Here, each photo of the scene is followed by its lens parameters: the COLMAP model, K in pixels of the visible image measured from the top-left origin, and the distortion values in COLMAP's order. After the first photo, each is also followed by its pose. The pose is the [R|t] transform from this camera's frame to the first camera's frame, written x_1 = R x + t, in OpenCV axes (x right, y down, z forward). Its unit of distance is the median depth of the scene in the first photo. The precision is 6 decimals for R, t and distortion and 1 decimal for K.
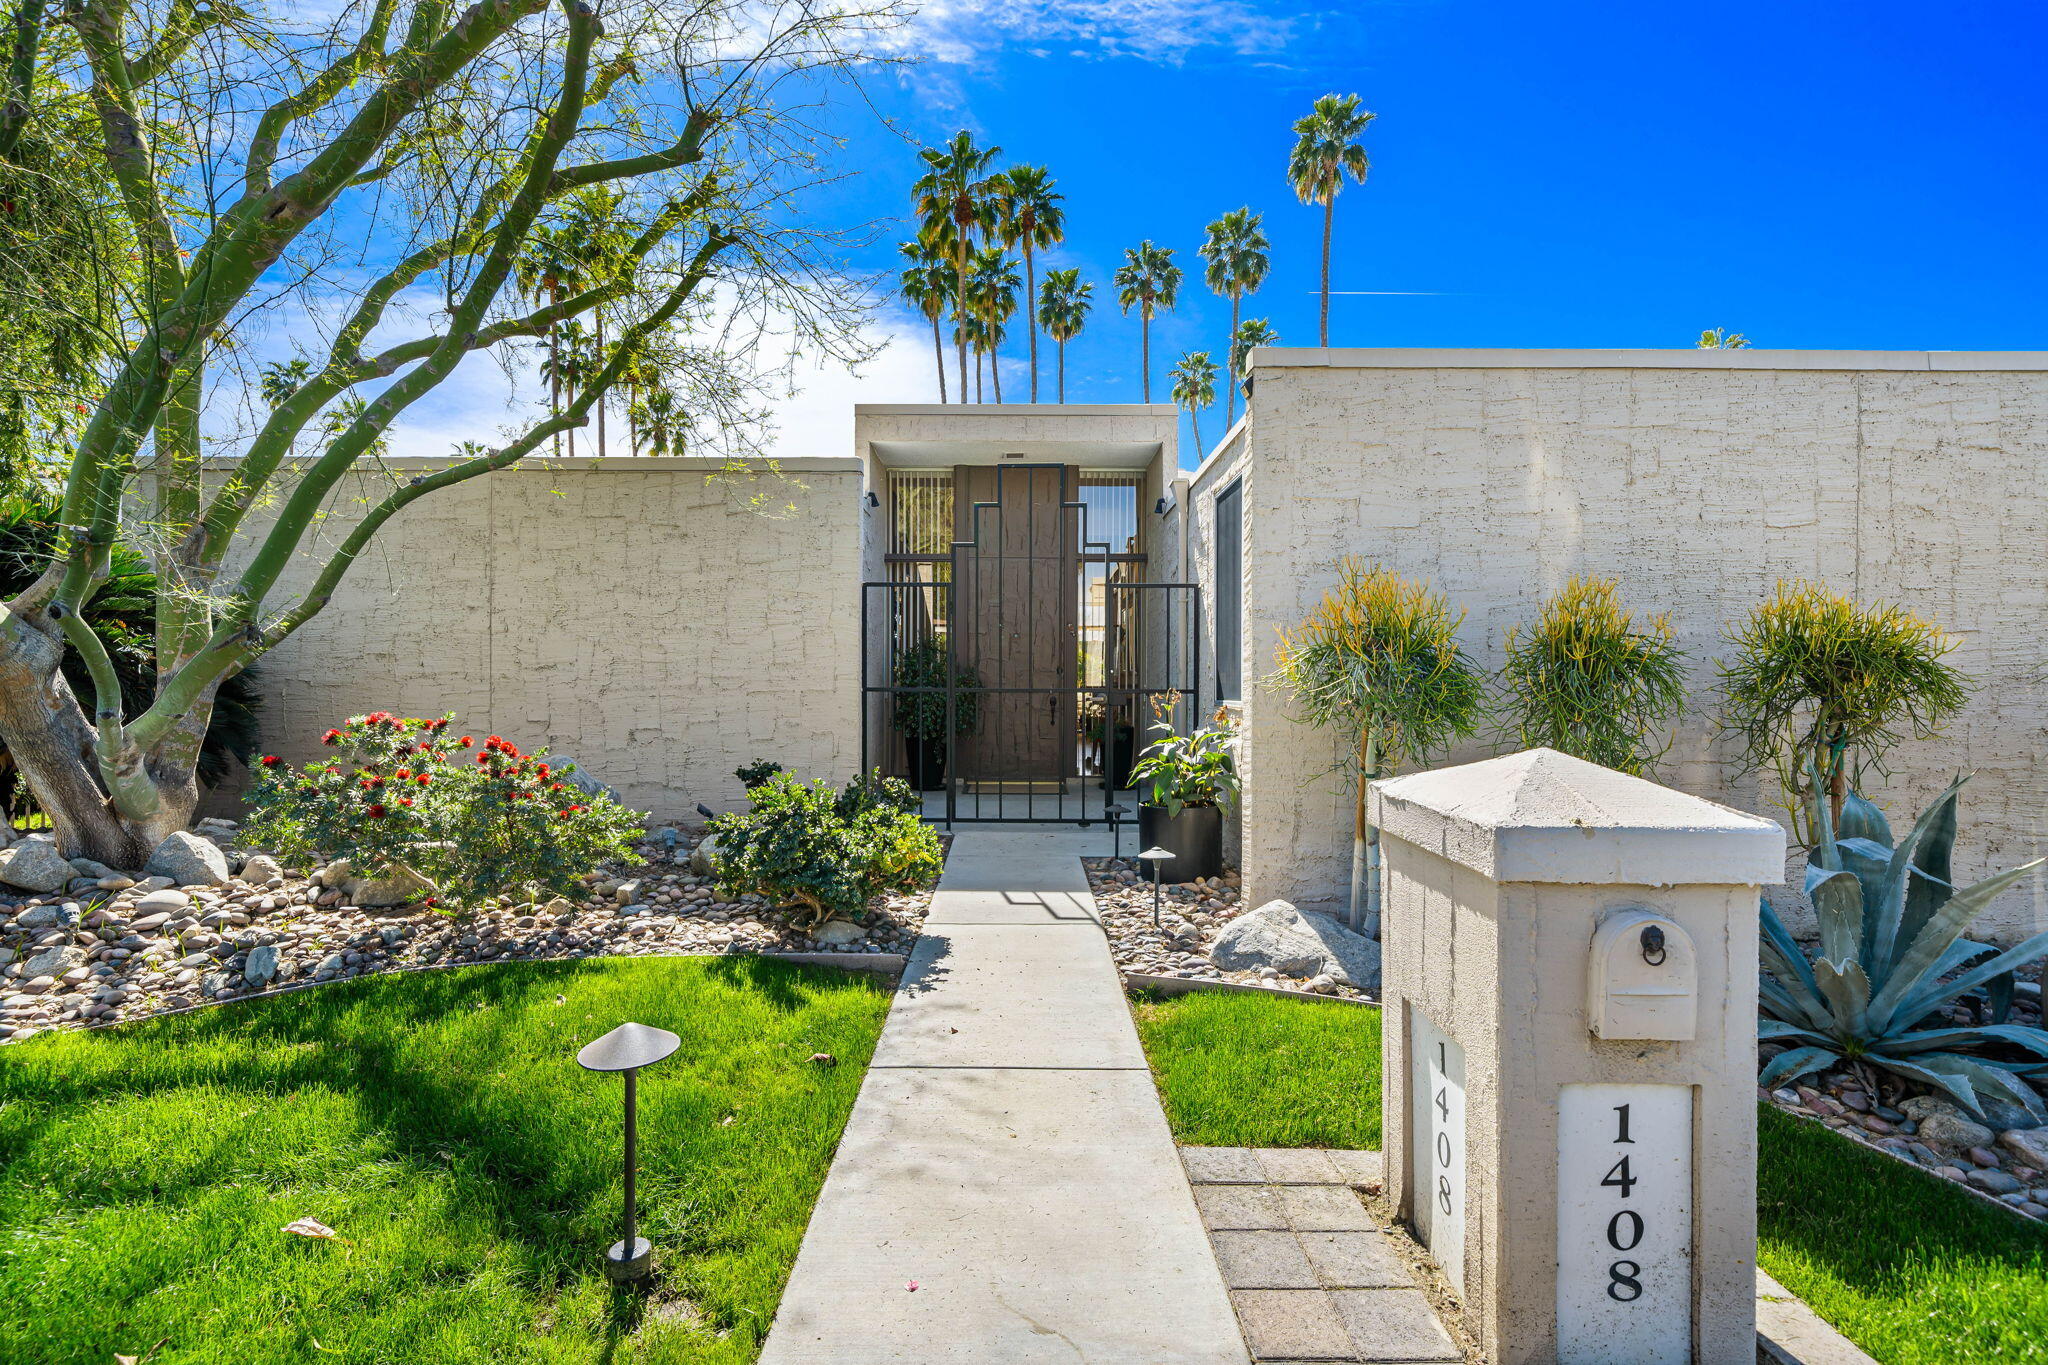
lens RADIAL K [[927.2, 0, 1009.7], [0, 927.2, 680.9], [0, 0, 1]] dist [0.002321, 0.000043]
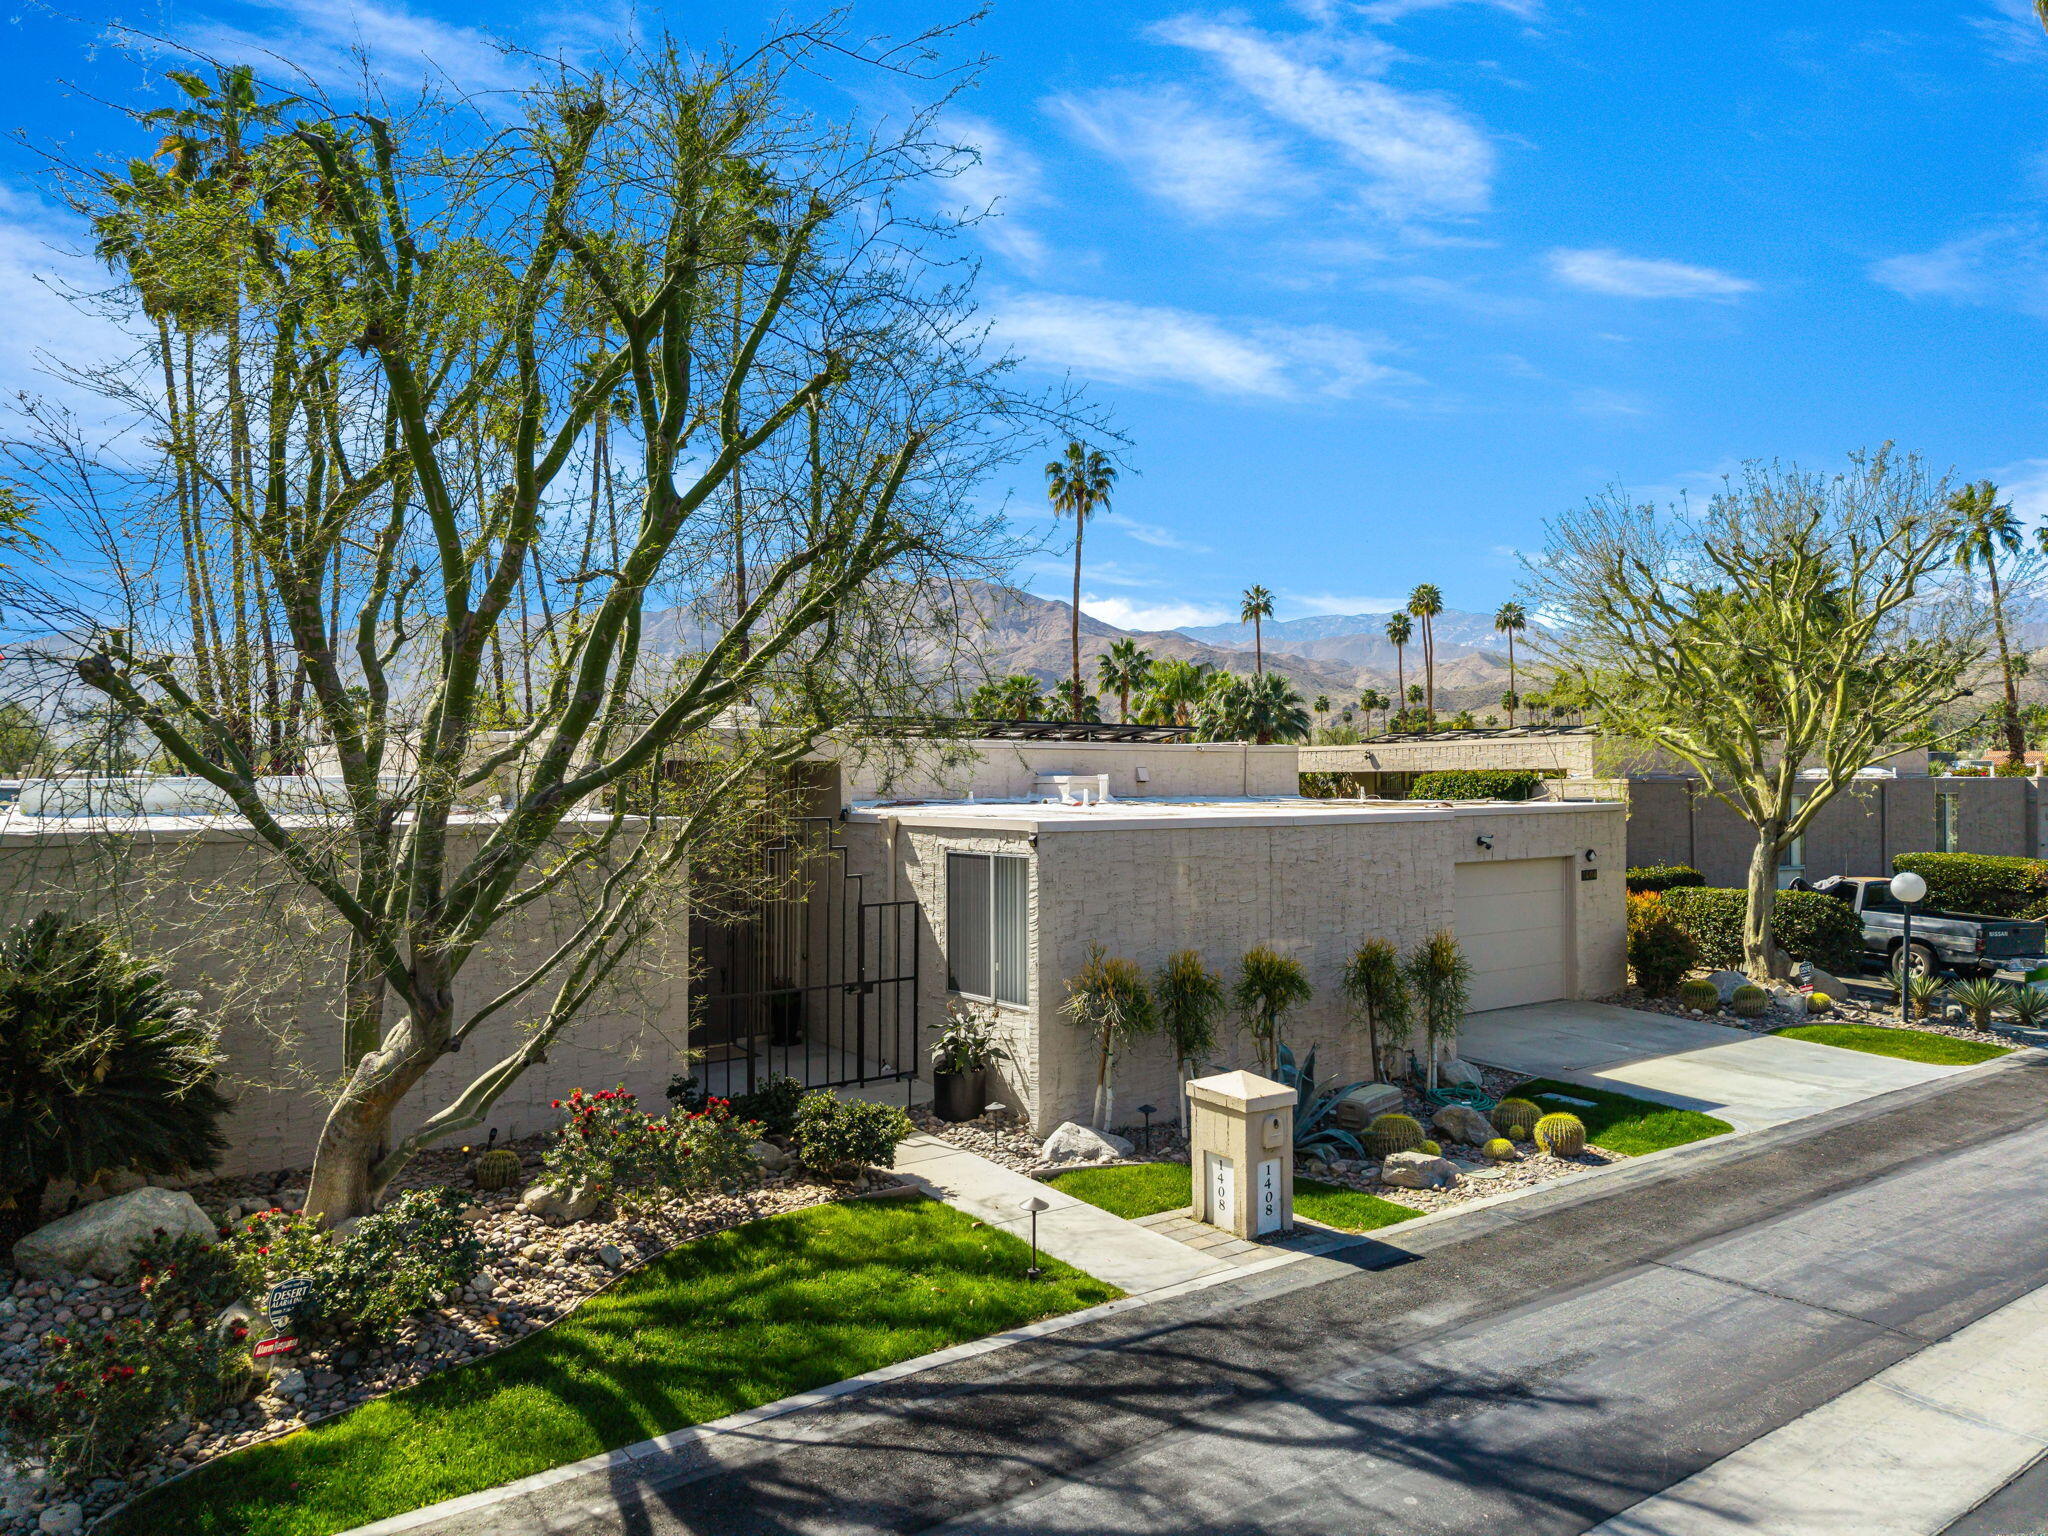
lens RADIAL K [[1370.1, 0, 1024.0], [0, 1370.1, 768.0], [0, 0, 1]] dist [0.018007, -0.007058]
pose [[0.808654, 0.000613, 0.588284, -1.525190], [0.002212, 0.999989, -0.004083, -0.511348], [-0.588280, 0.004604, 0.808644, -1.315640]]
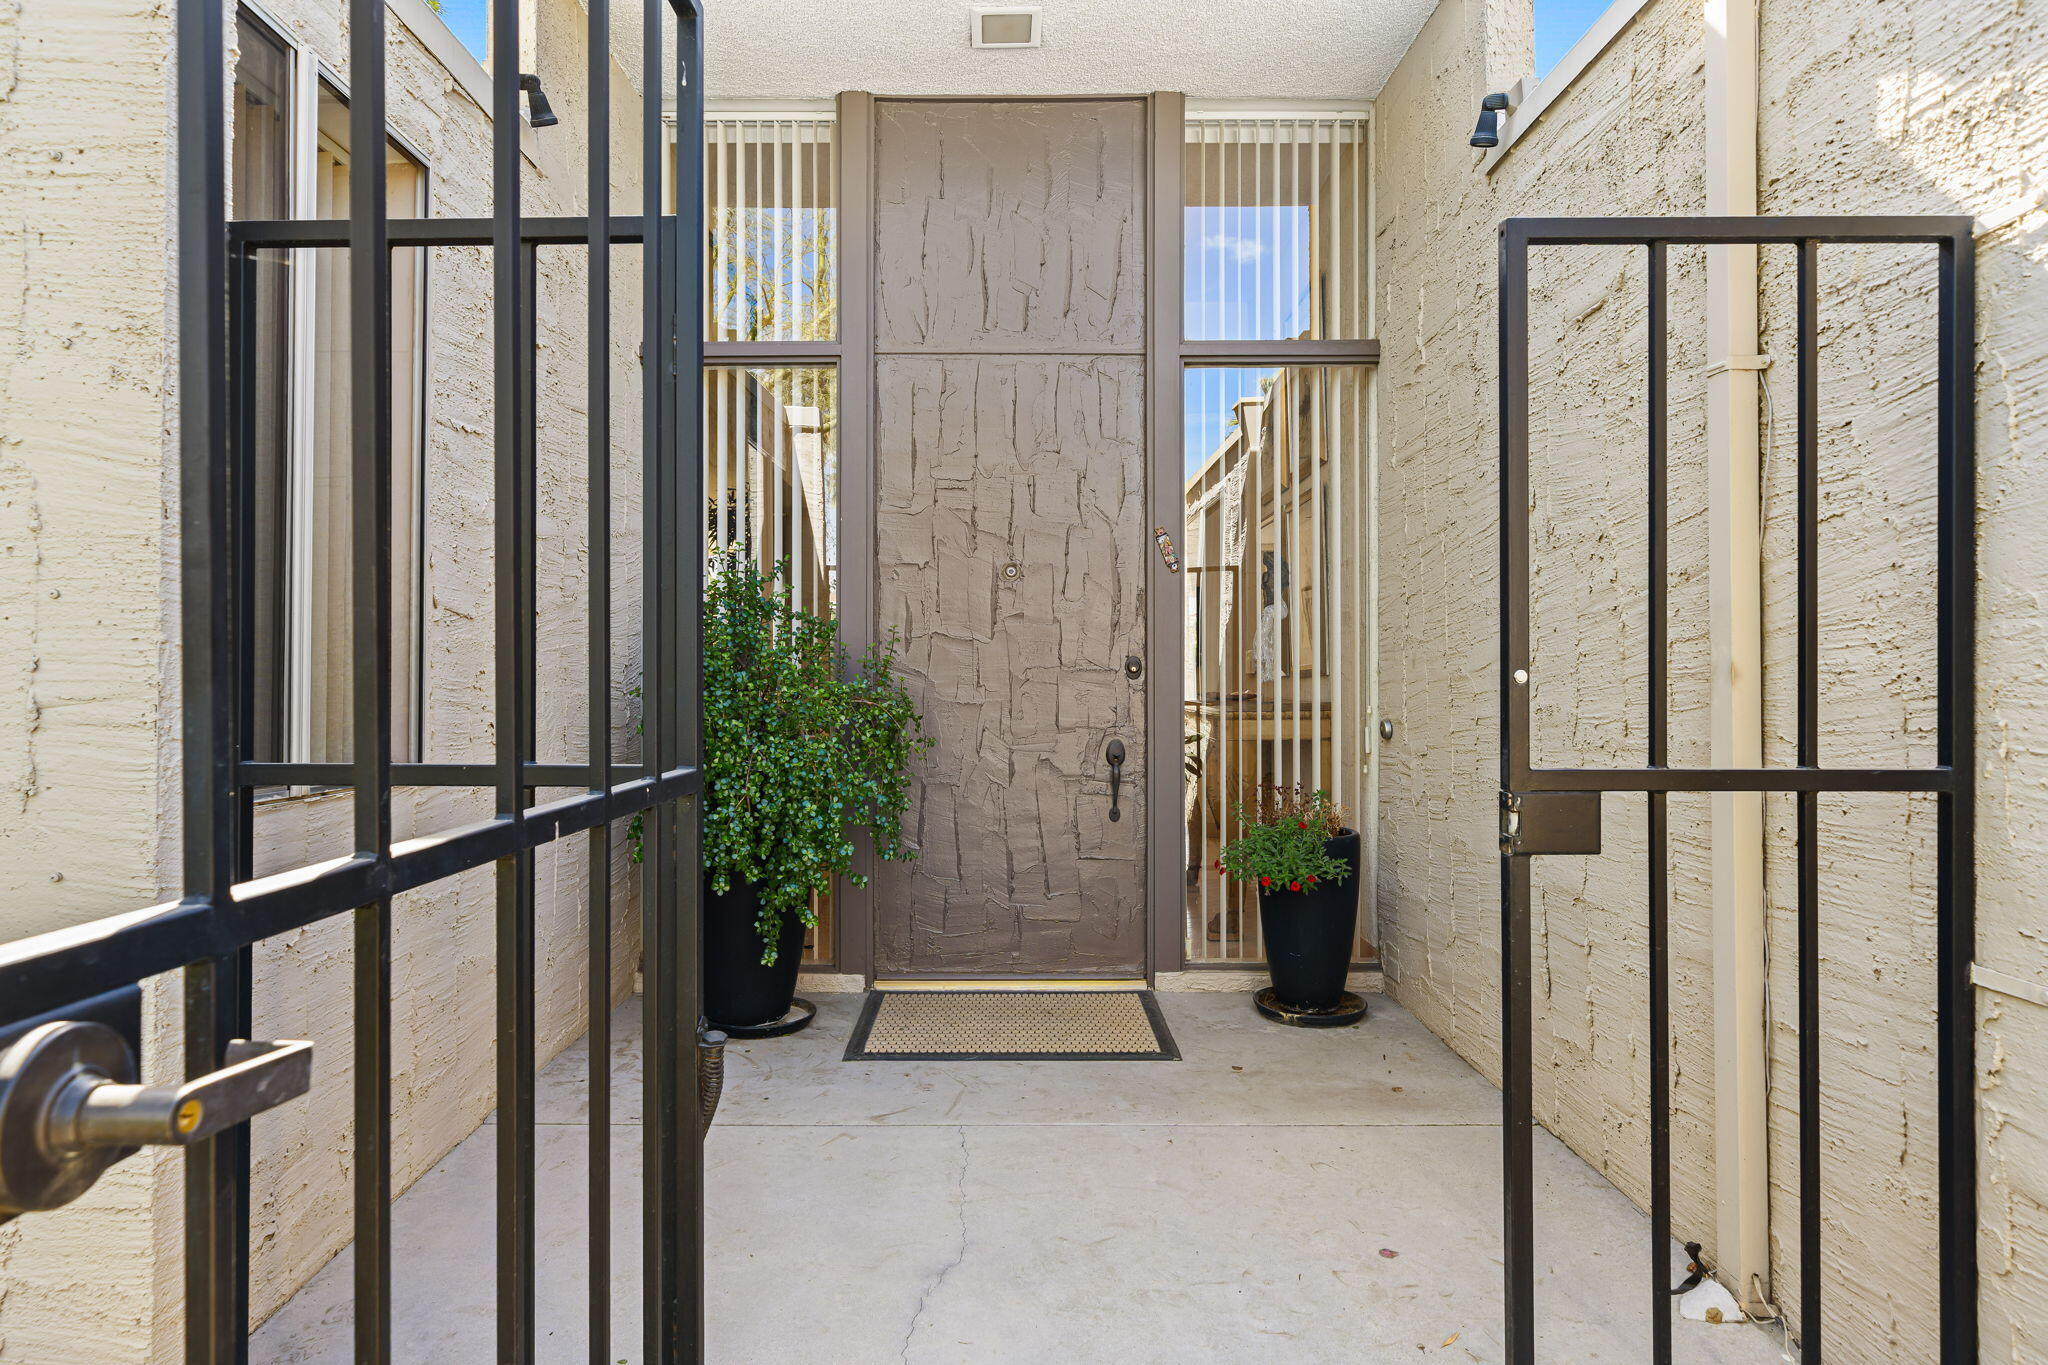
lens RADIAL K [[864.1, 0, 1017.6], [0, 864.1, 683.3], [0, 0, 1]] dist [0.000004, 0.000505]
pose [[0.999966, -0.000870, 0.008243, 0.011710], [0.000844, 0.999995, 0.003133, -0.015615], [-0.008245, -0.003126, 0.999961, 1.434870]]
